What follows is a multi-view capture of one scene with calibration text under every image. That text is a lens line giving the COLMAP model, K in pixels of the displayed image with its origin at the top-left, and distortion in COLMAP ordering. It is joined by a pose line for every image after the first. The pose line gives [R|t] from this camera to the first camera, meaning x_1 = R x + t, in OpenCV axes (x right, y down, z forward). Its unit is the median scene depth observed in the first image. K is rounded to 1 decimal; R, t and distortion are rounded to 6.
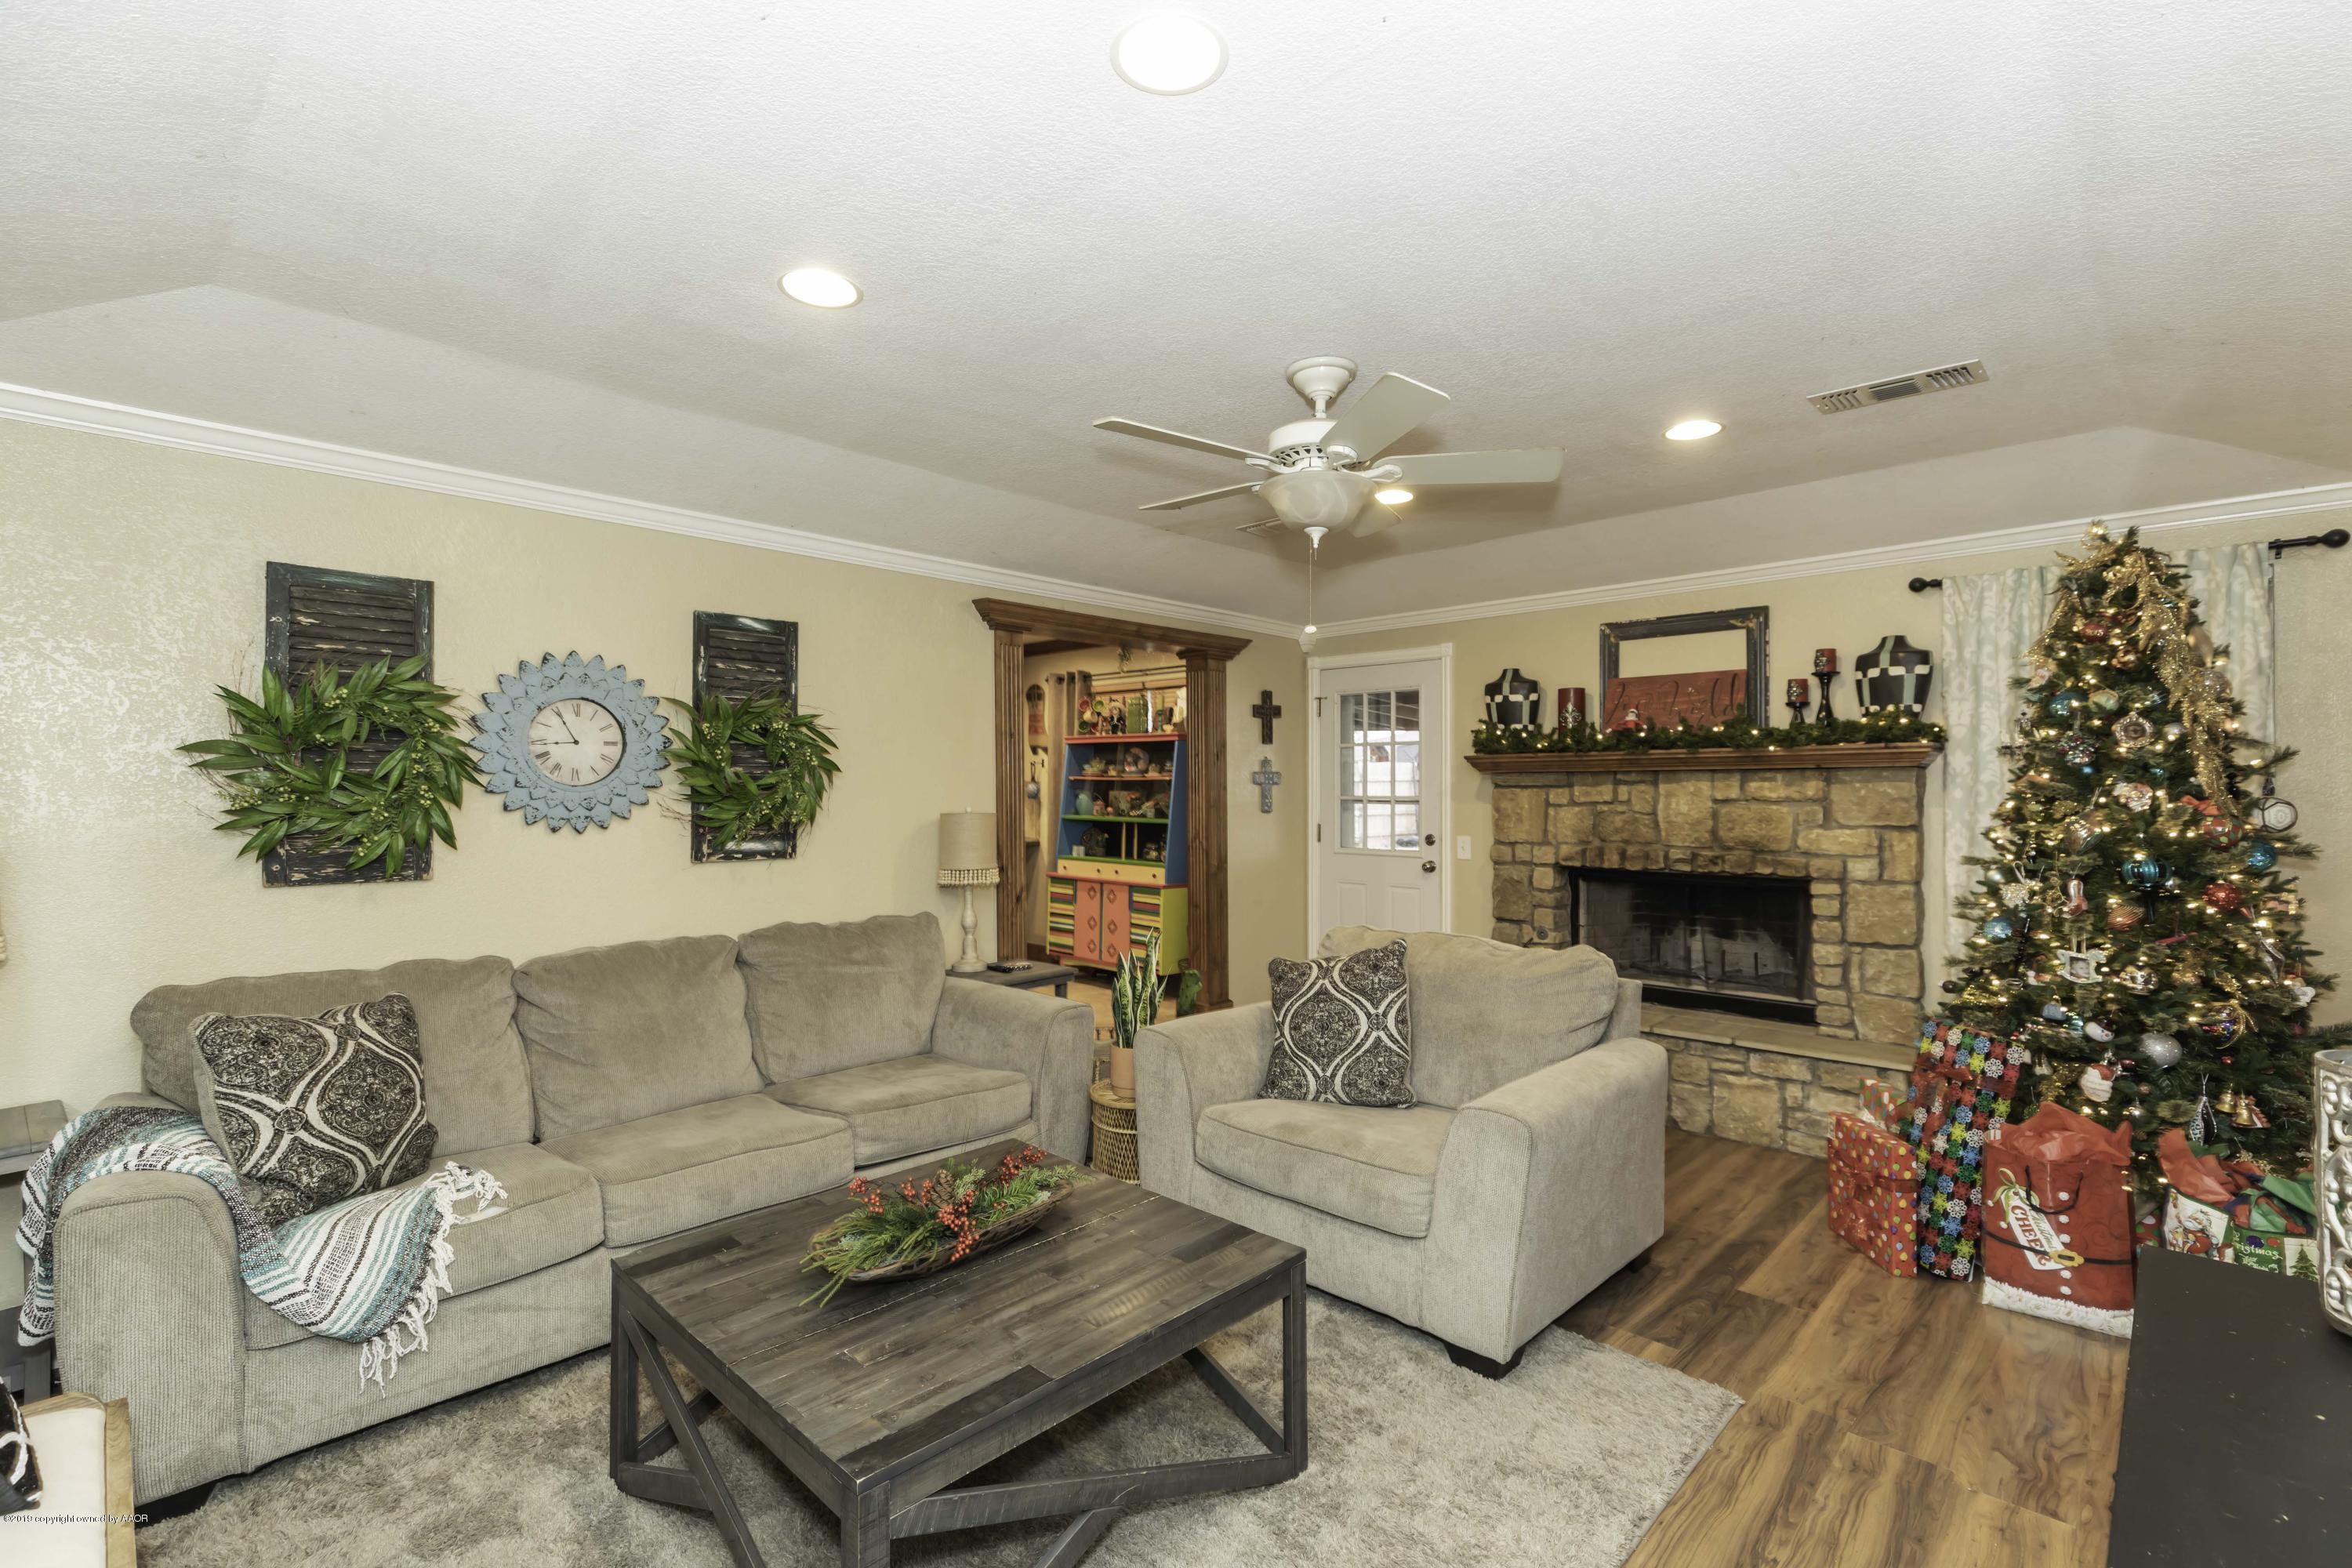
lens RADIAL K [[1043.0, 0, 1188.0], [0, 1043.0, 785.5], [0, 0, 1]] dist [-0.000815, -0.000035]
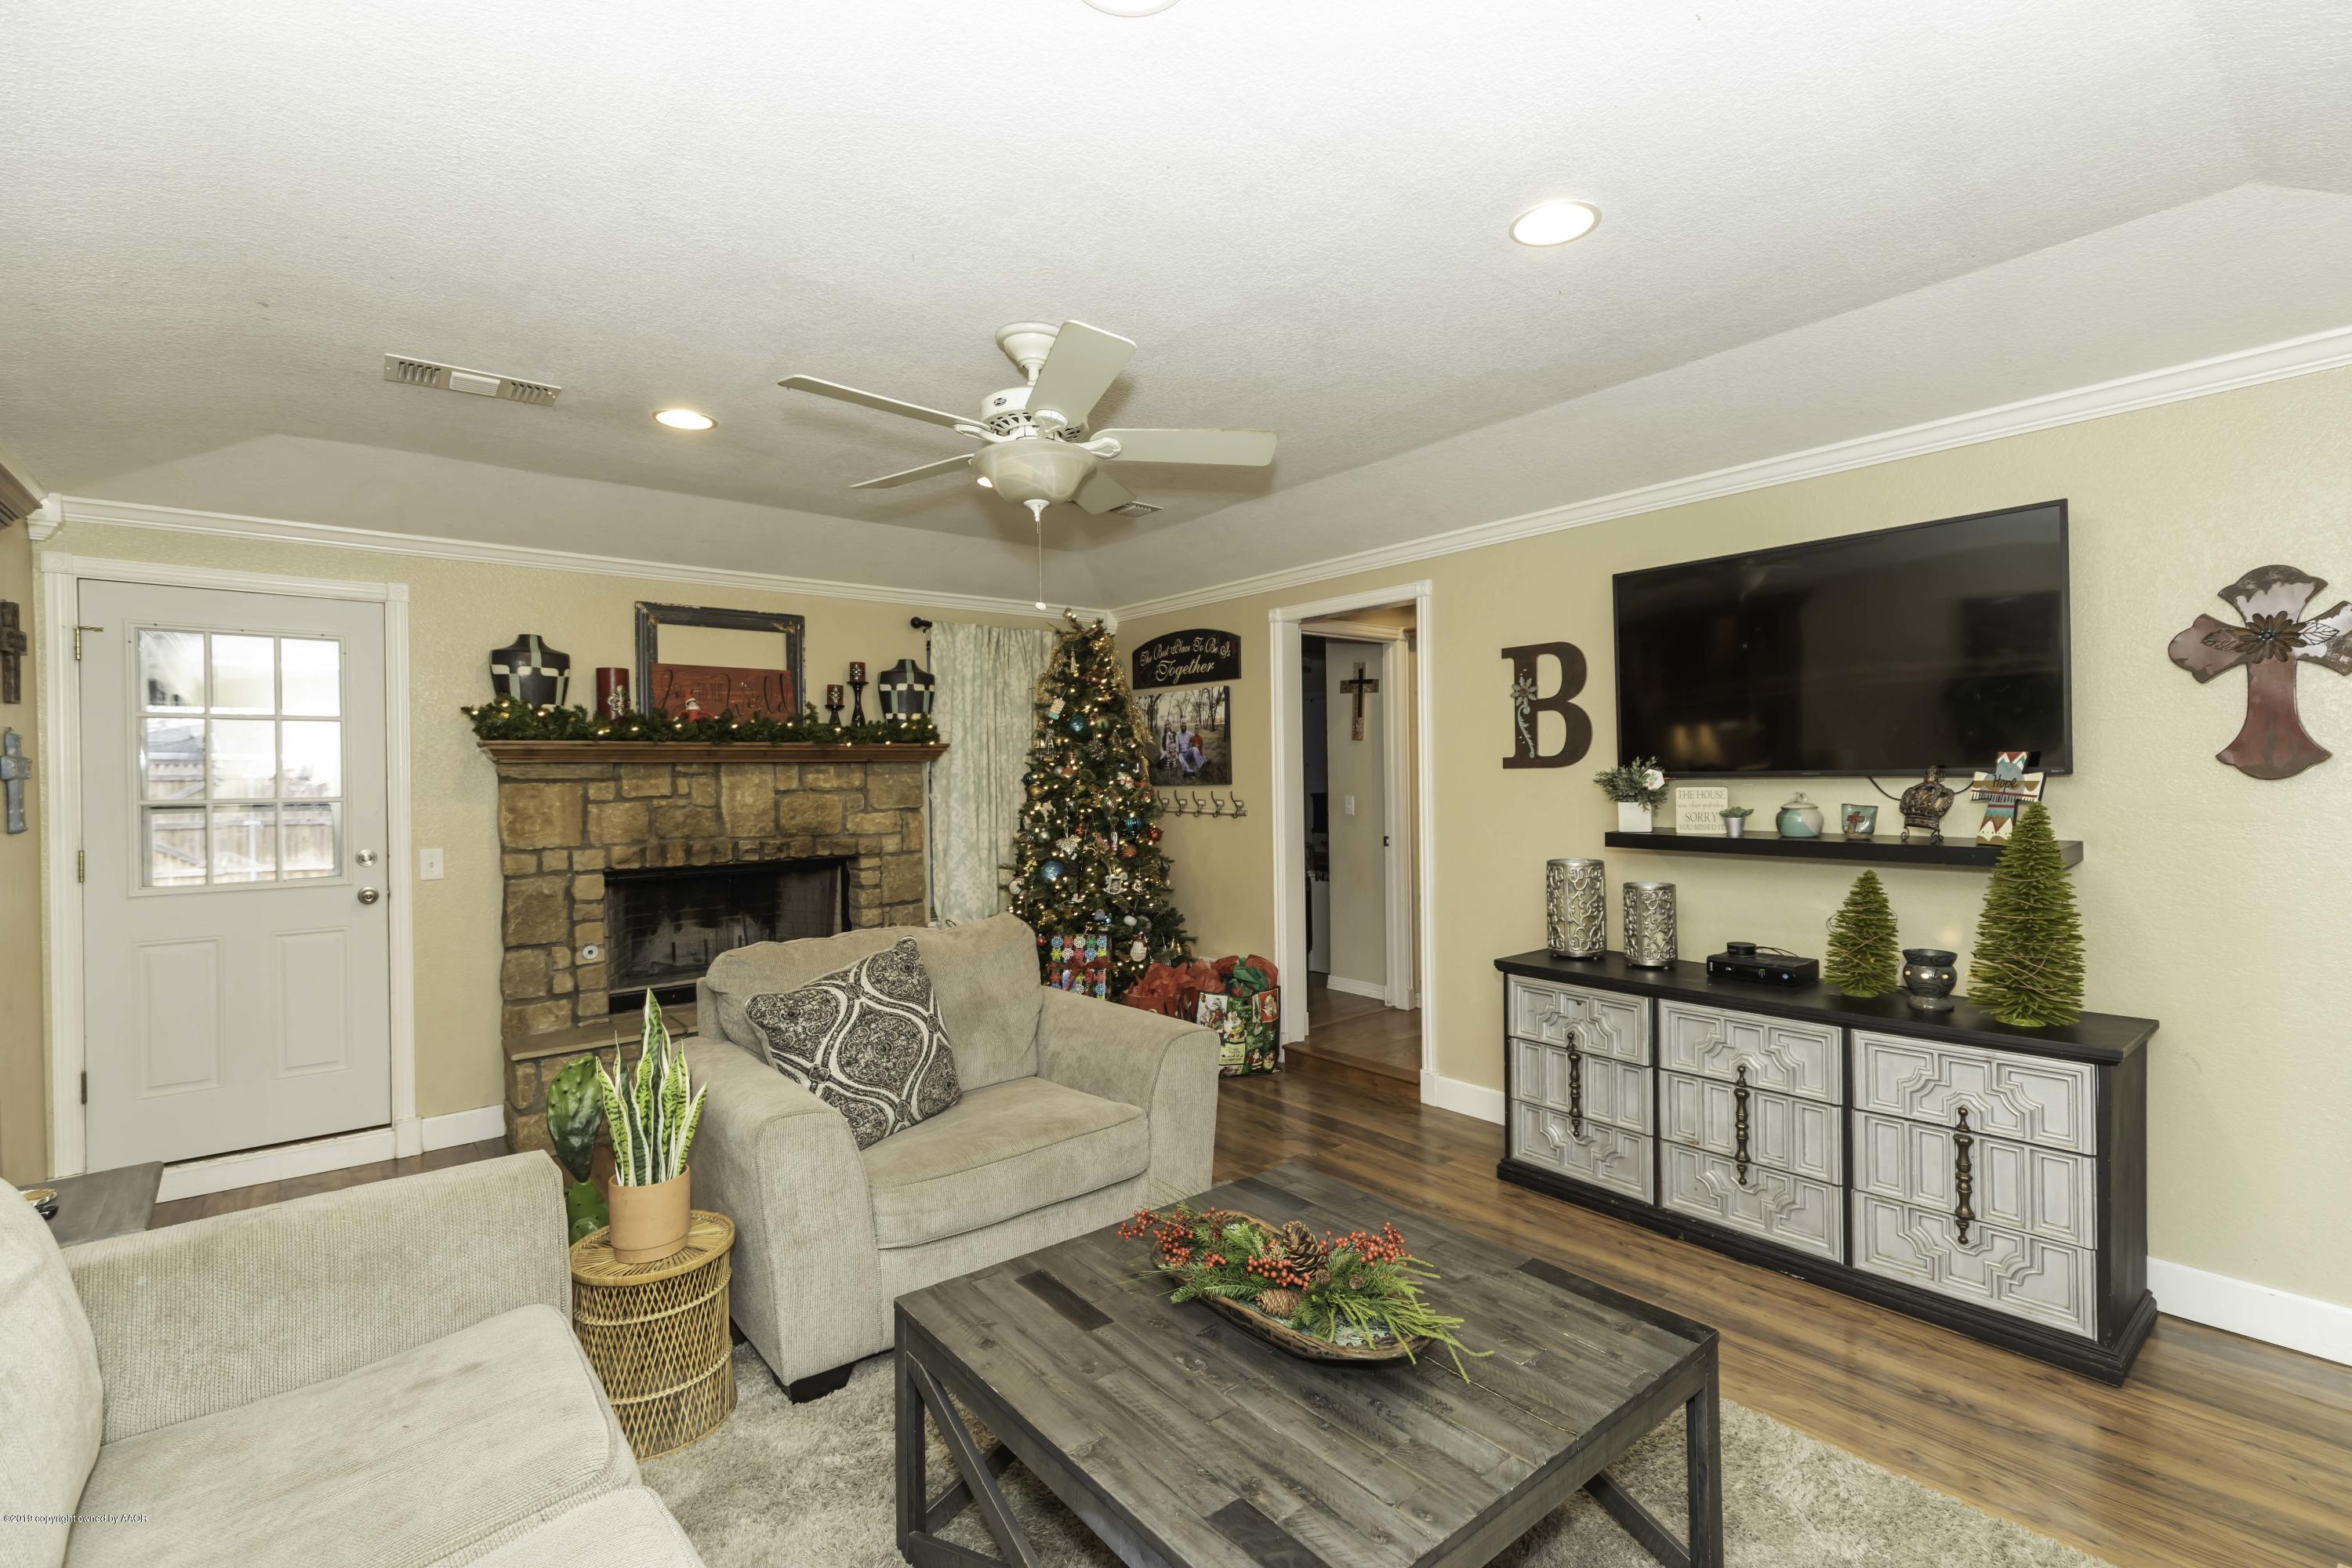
lens RADIAL K [[1043.0, 0, 1188.0], [0, 1043.0, 785.5], [0, 0, 1]] dist [-0.000815, -0.000035]
pose [[0.115868, -0.006878, 0.993241, -0.494047], [0.011967, 0.999913, 0.005528, 0.007341], [-0.993192, 0.011246, 0.115941, 0.455388]]
